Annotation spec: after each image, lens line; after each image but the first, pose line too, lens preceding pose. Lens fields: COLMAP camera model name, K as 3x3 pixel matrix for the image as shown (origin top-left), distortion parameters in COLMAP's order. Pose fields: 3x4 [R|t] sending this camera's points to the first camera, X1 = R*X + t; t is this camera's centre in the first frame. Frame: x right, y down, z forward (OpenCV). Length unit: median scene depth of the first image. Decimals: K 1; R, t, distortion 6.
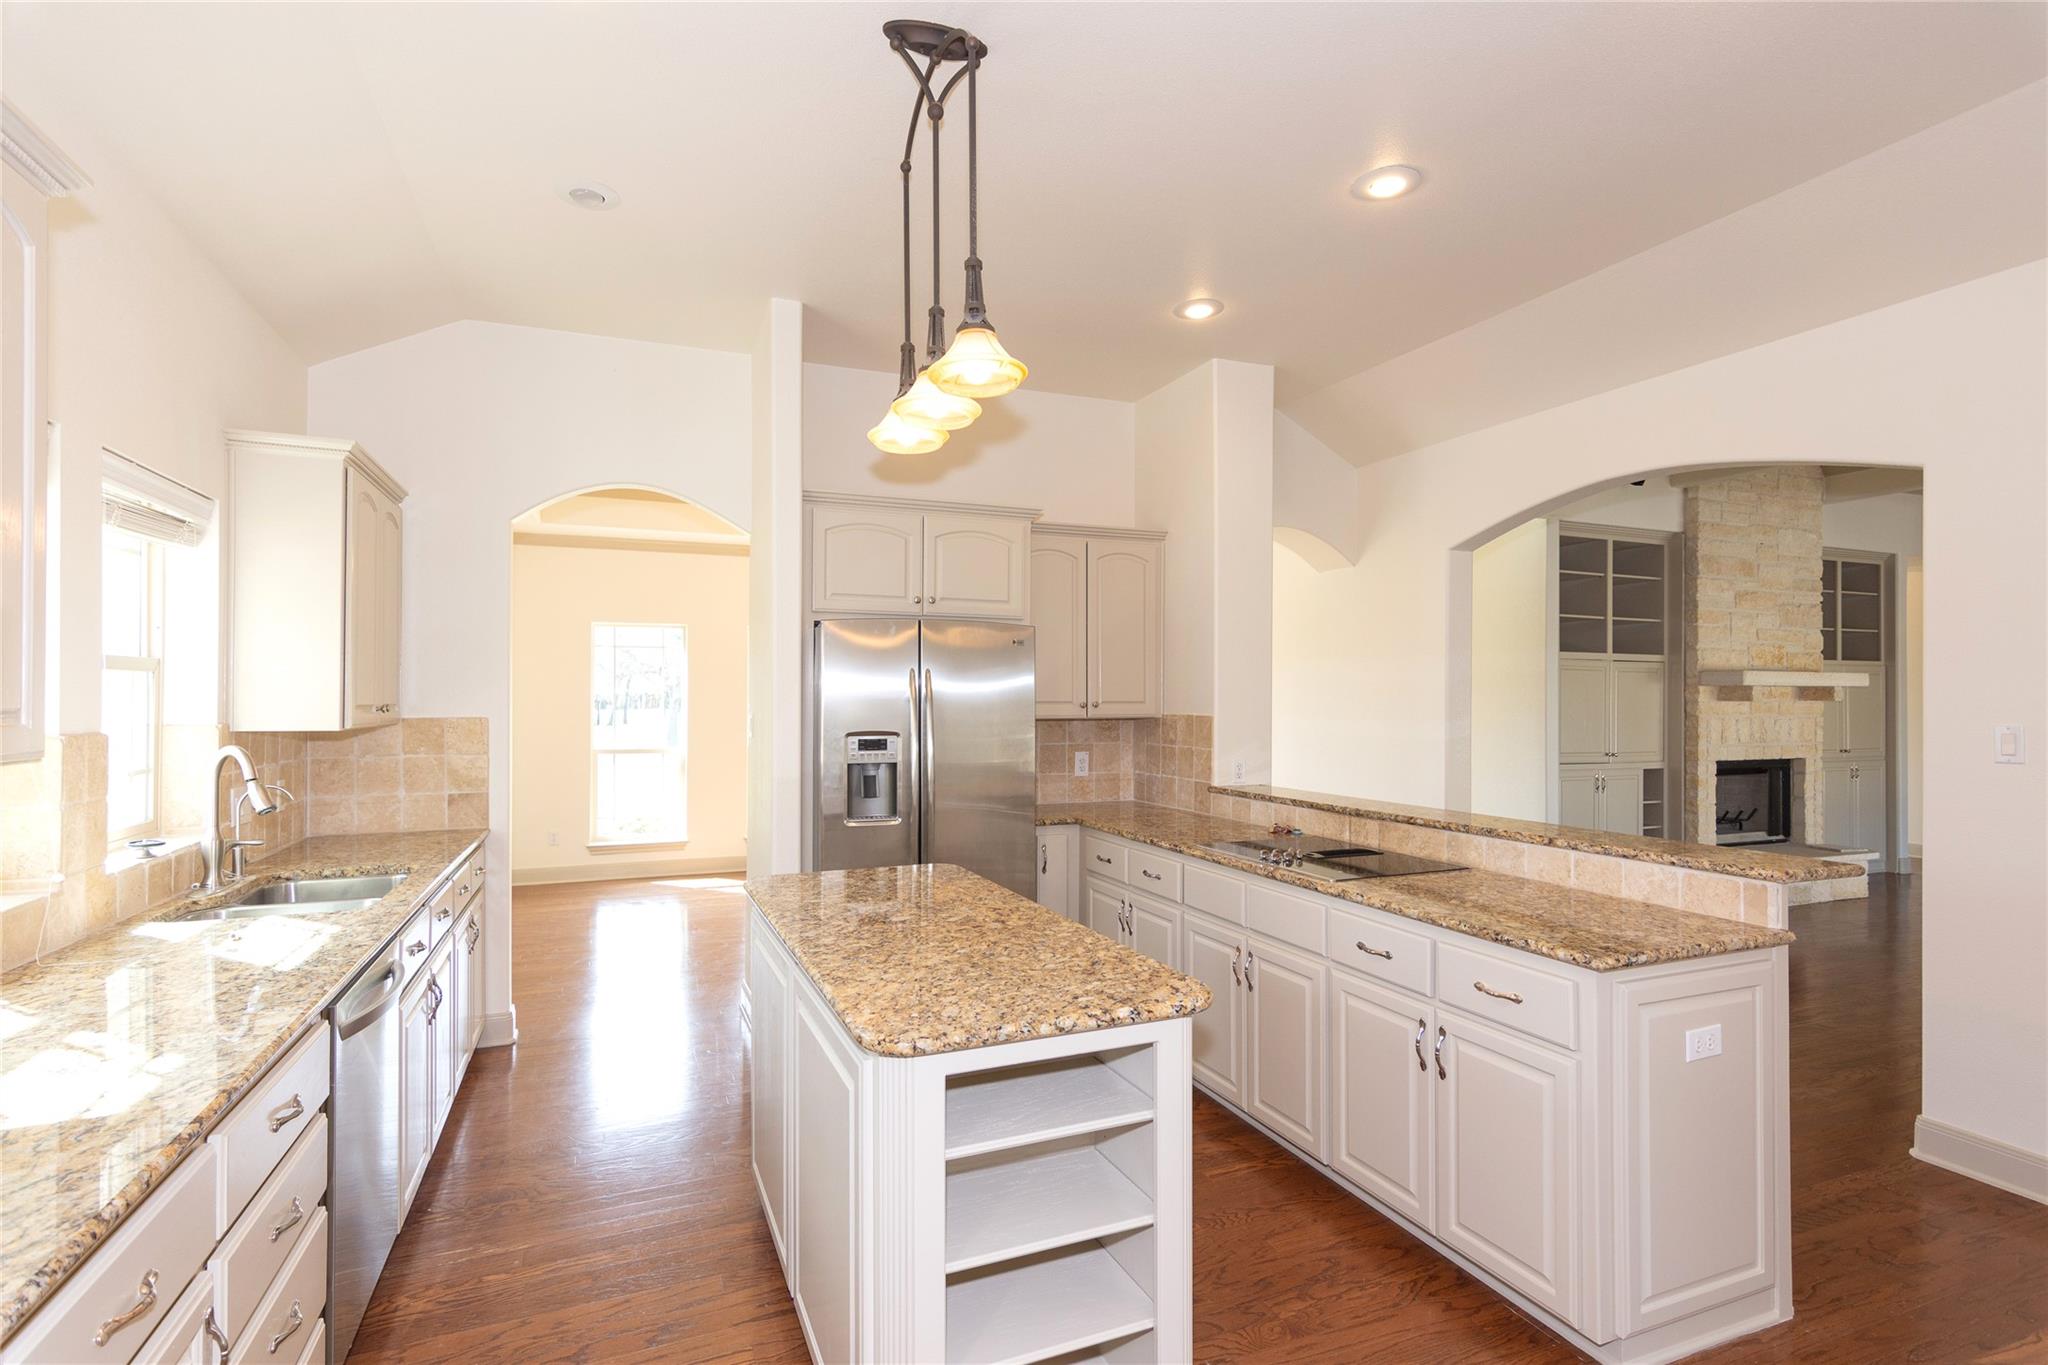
lens RADIAL K [[988.6, 0, 1018.3], [0, 988.6, 693.1], [0, 0, 1]] dist [0.001683, 0.000694]
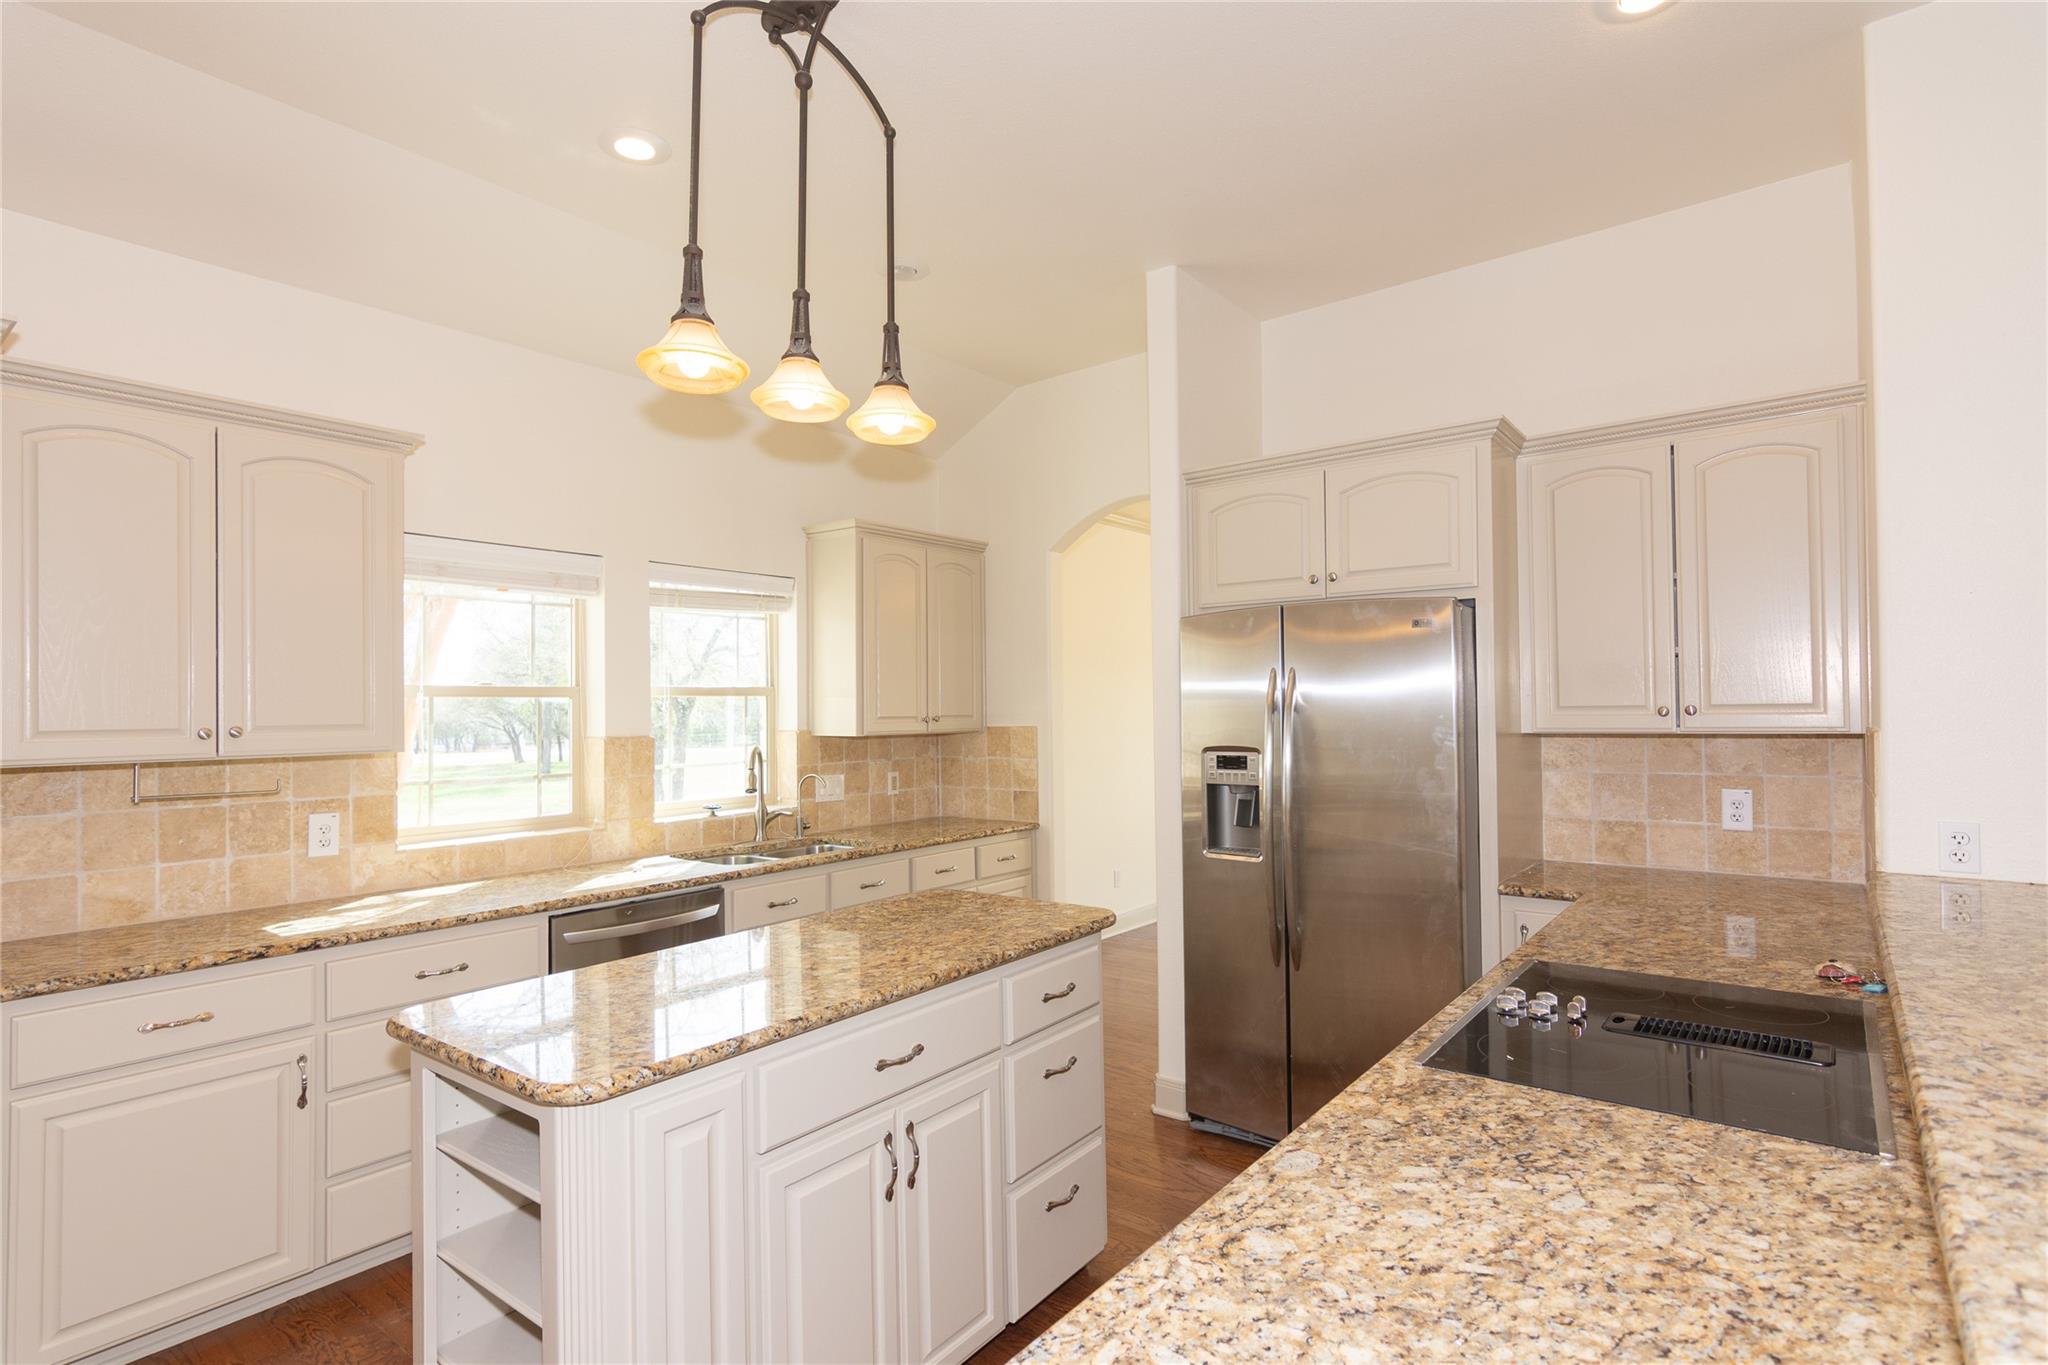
lens RADIAL K [[1012.8, 0, 1020.7], [0, 1012.8, 695.7], [0, 0, 1]] dist [0.003497, 0.000743]
pose [[0.494186, -0.020016, -0.869126, 0.503992], [0.019407, 0.999740, -0.011989, 0.002960], [0.869139, -0.010942, 0.494446, 0.423114]]
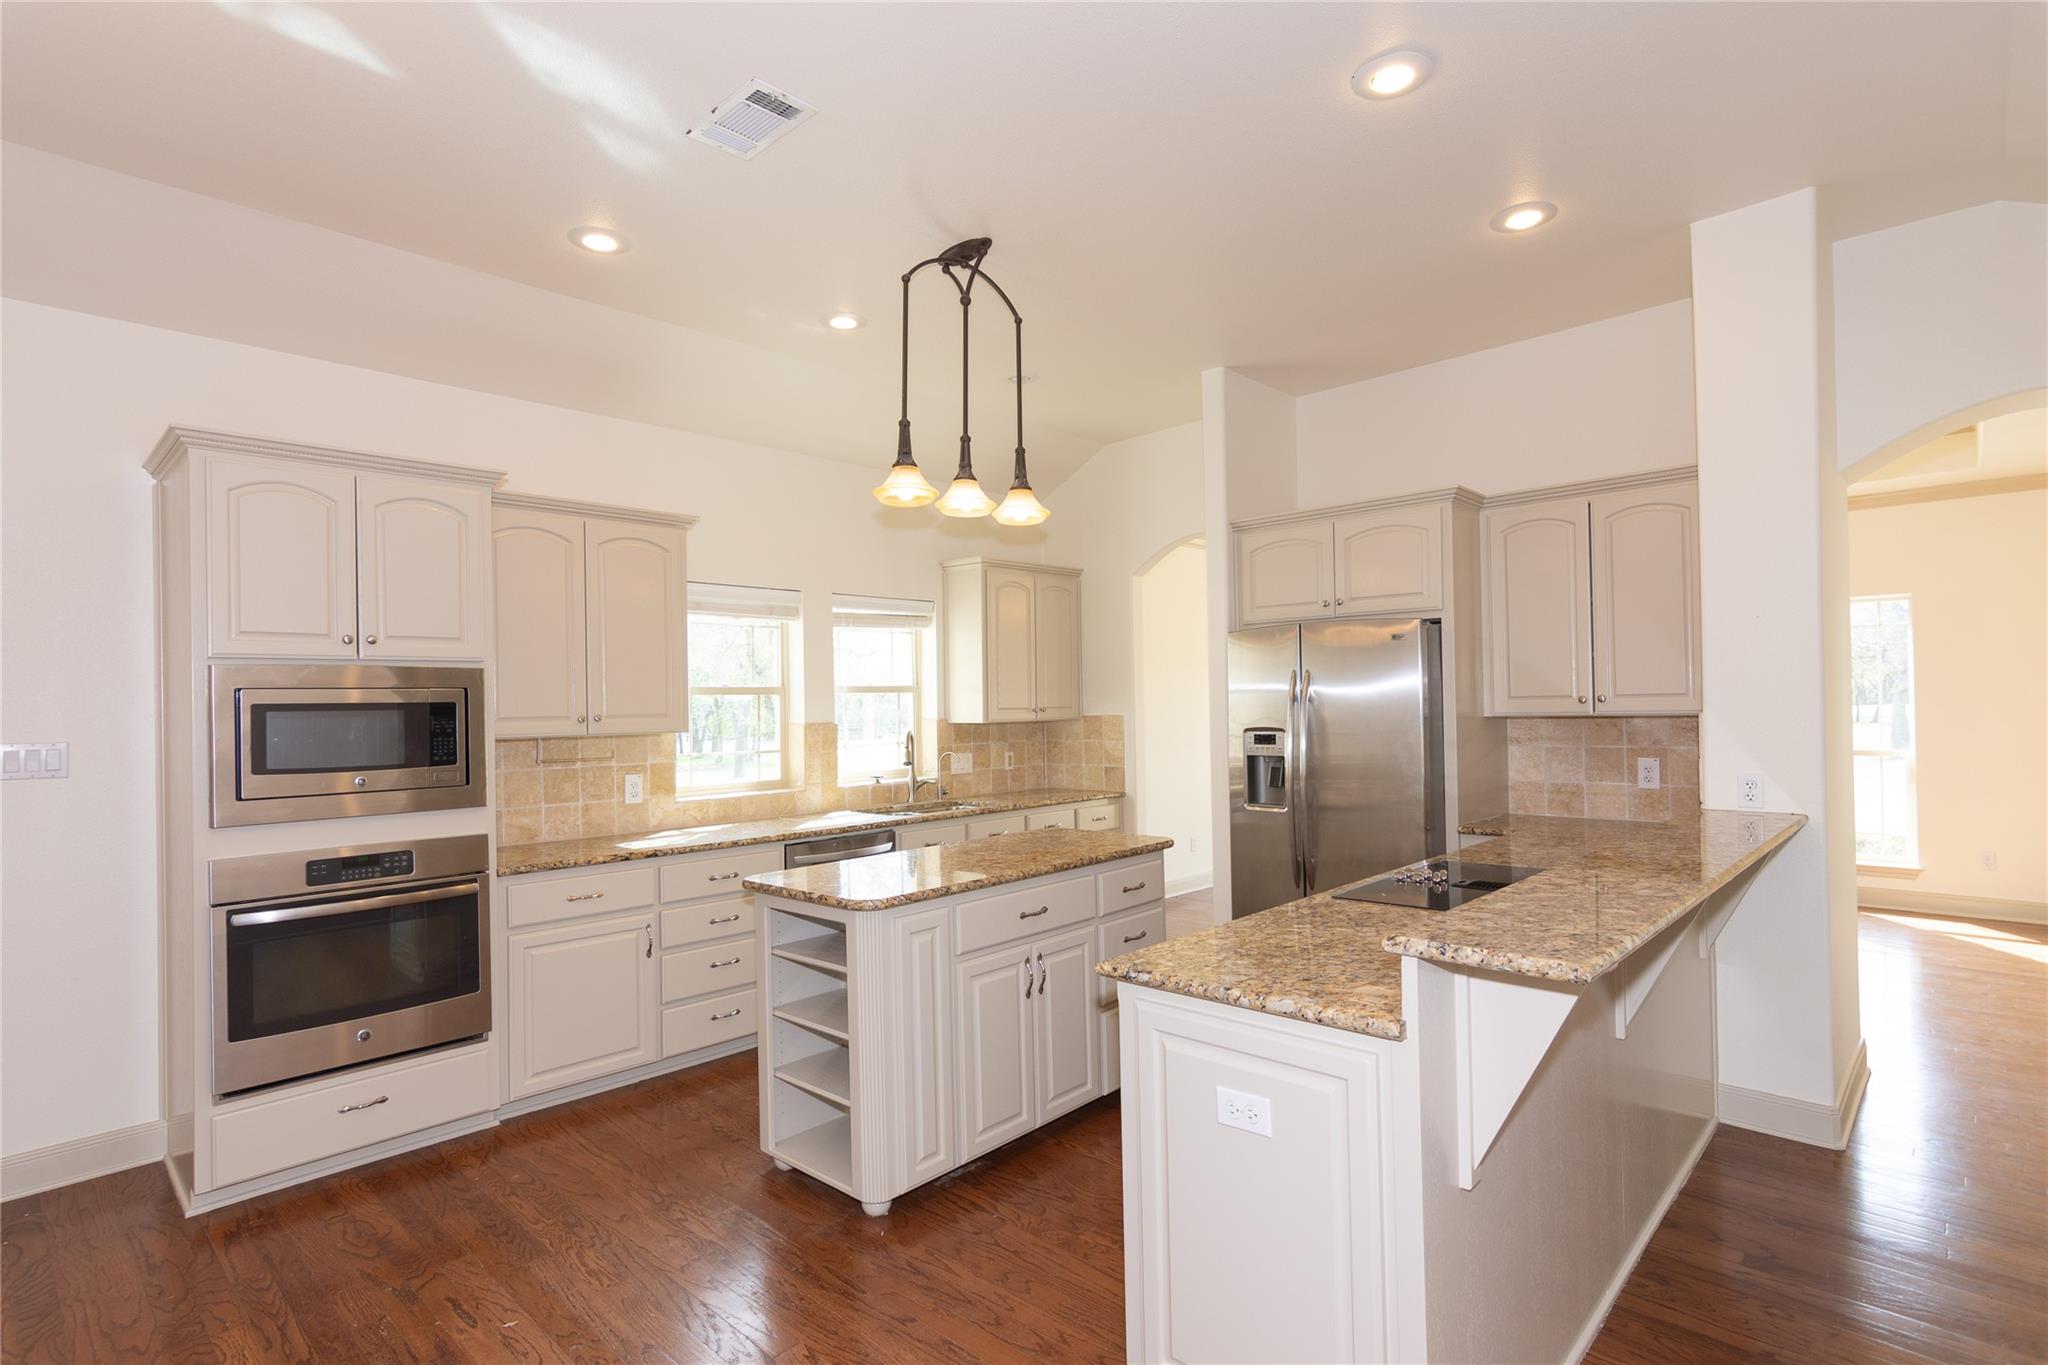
lens RADIAL K [[997.8, 0, 1020.8], [0, 997.8, 694.6], [0, 0, 1]] dist [0.001366, 0.000086]
pose [[0.411285, -0.019231, -0.911304, 0.772942], [0.024933, 0.999641, -0.009842, 0.005375], [0.911166, -0.018674, 0.411616, 0.277062]]
